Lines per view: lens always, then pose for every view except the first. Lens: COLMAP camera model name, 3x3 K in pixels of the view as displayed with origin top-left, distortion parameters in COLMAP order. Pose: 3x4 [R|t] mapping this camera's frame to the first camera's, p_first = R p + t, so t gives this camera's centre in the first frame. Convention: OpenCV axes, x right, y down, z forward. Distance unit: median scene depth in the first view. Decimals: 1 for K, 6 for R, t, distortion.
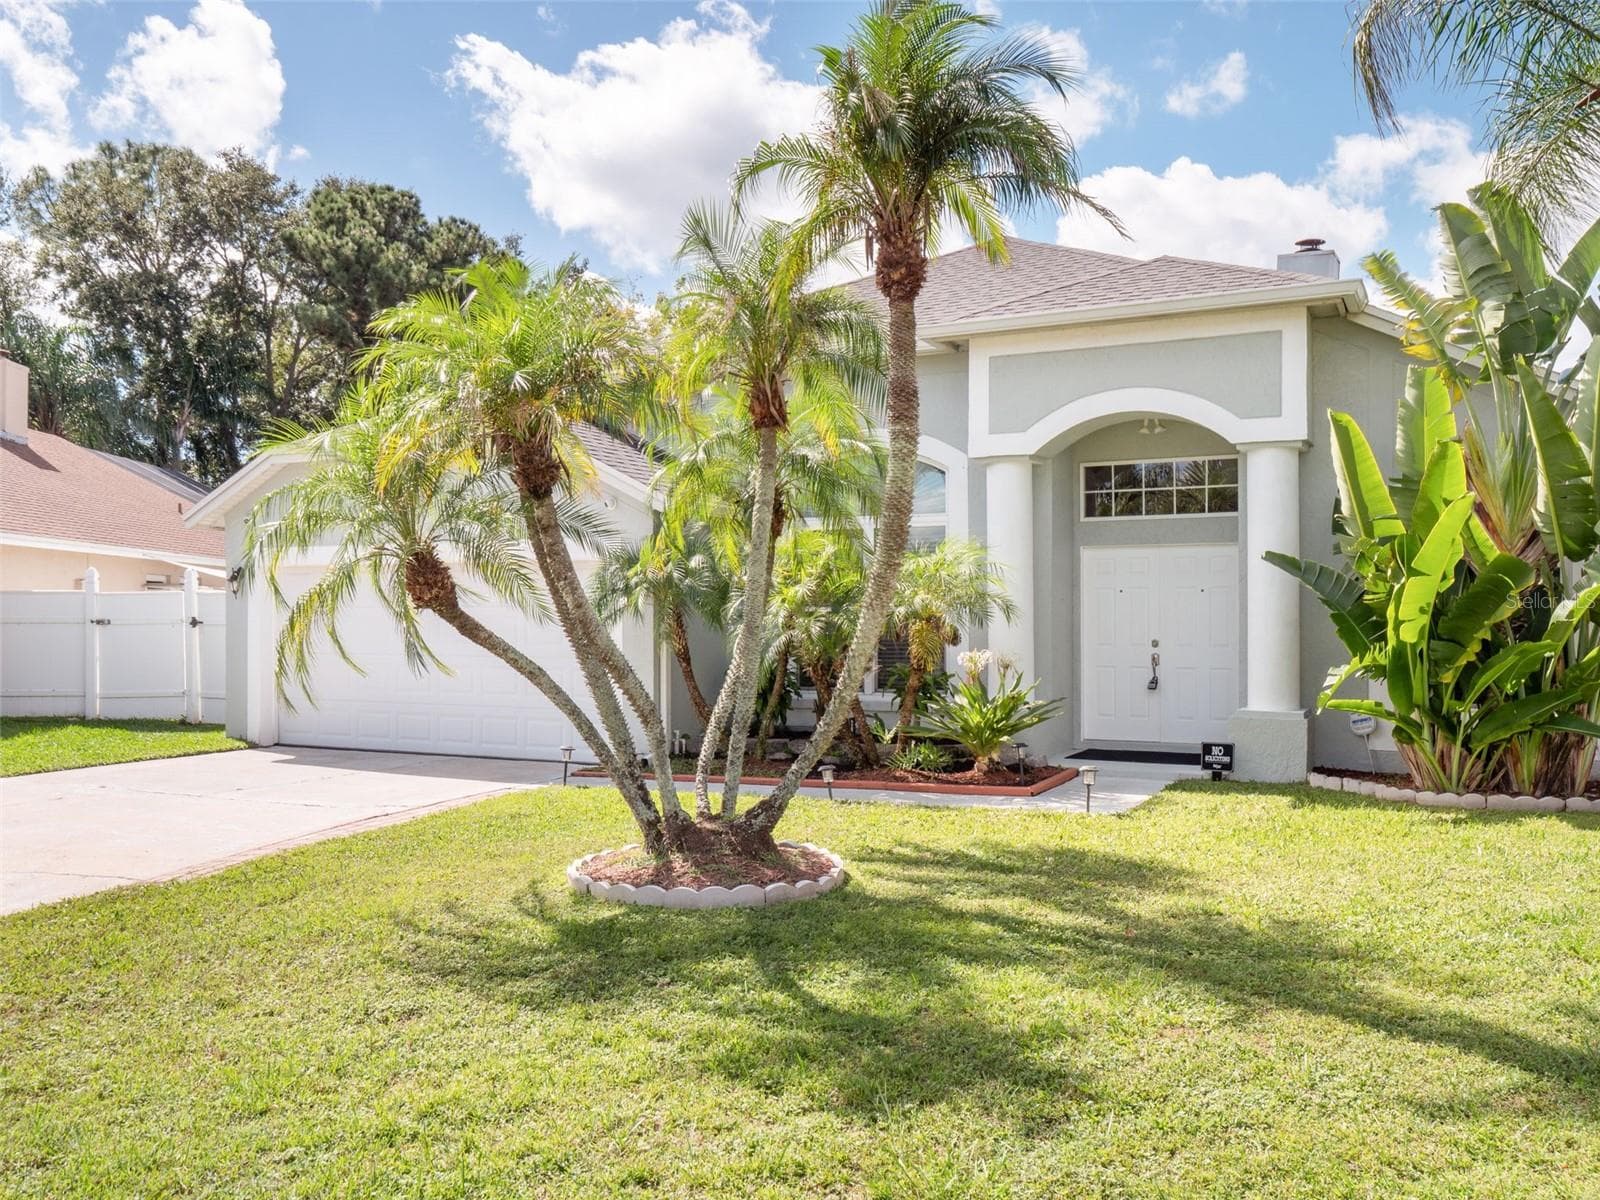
lens RADIAL K [[1365.8, 0, 800.0], [0, 1365.8, 600.0], [0, 0, 1]] dist [-0.059100, -0.002806]
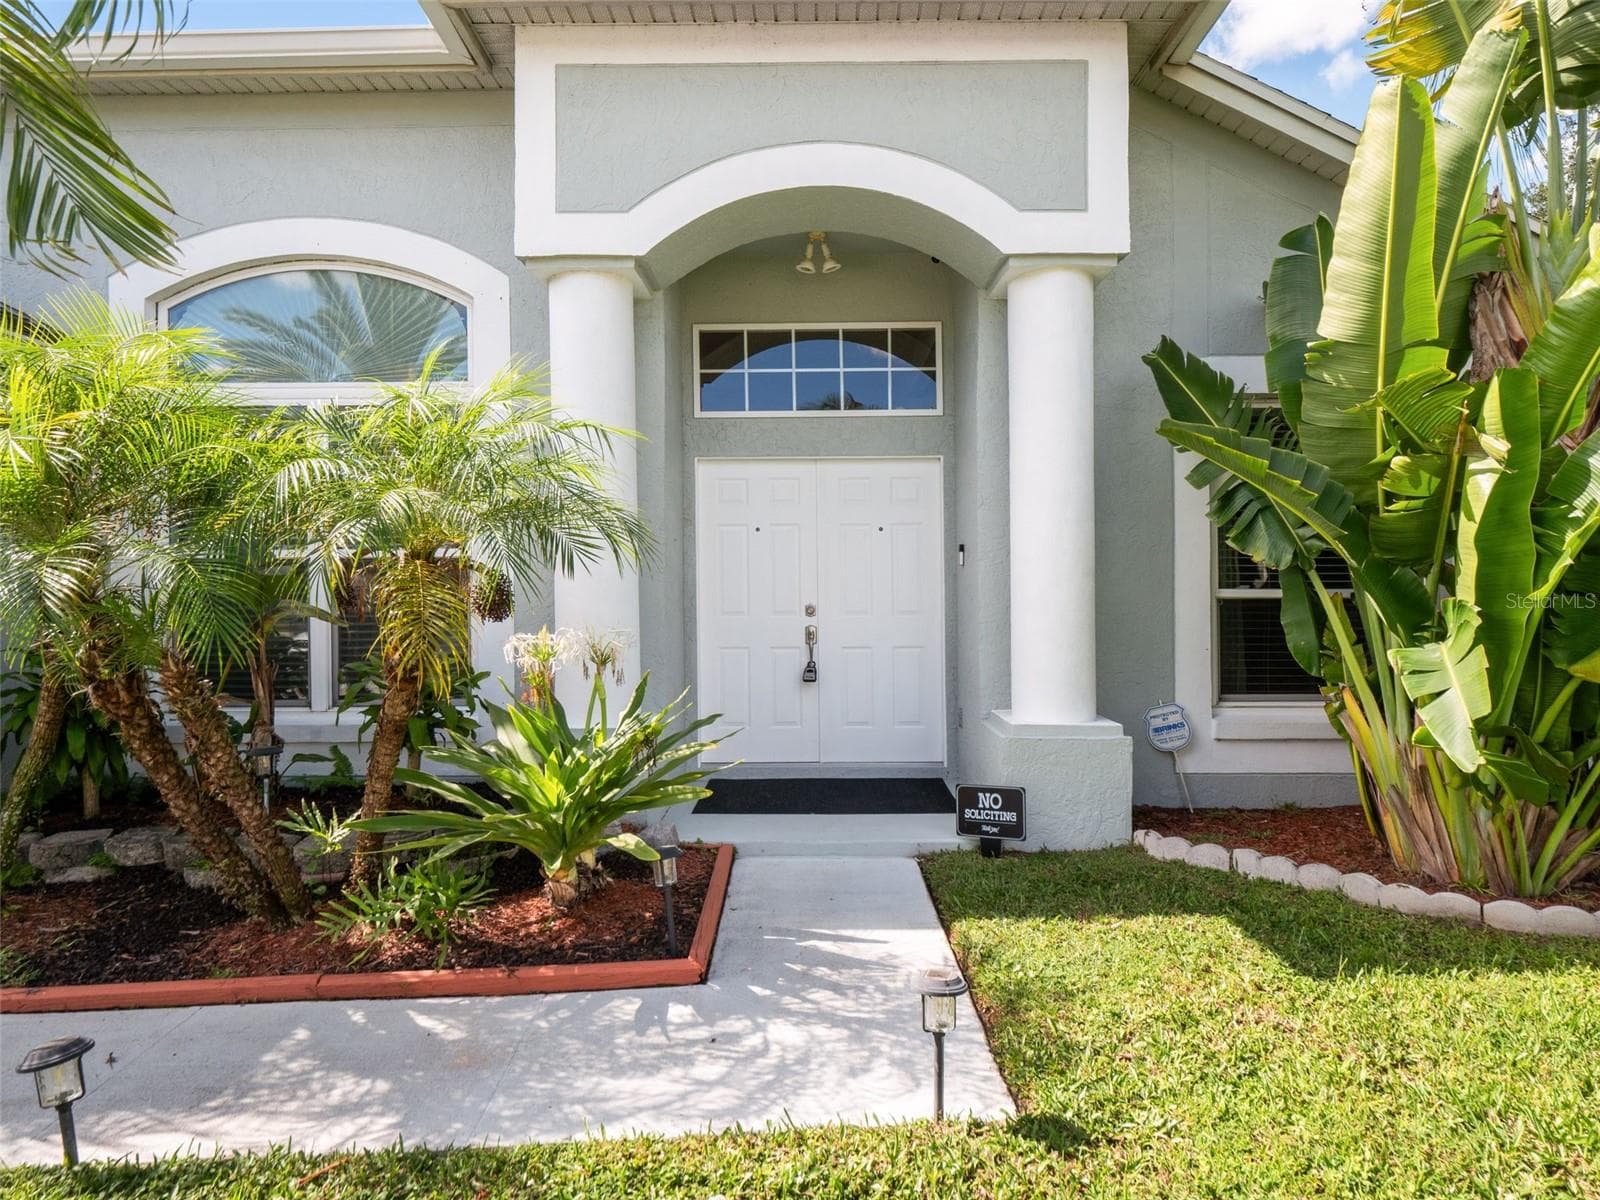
lens RADIAL K [[954.6, 0, 800.0], [0, 954.6, 600.0], [0, 0, 1]] dist [0.002931, -0.000802]
pose [[0.900798, -0.008341, 0.434158, 0.067295], [0.001188, 0.999859, 0.016745, 0.021871], [-0.434237, -0.014568, 0.900681, 0.672097]]
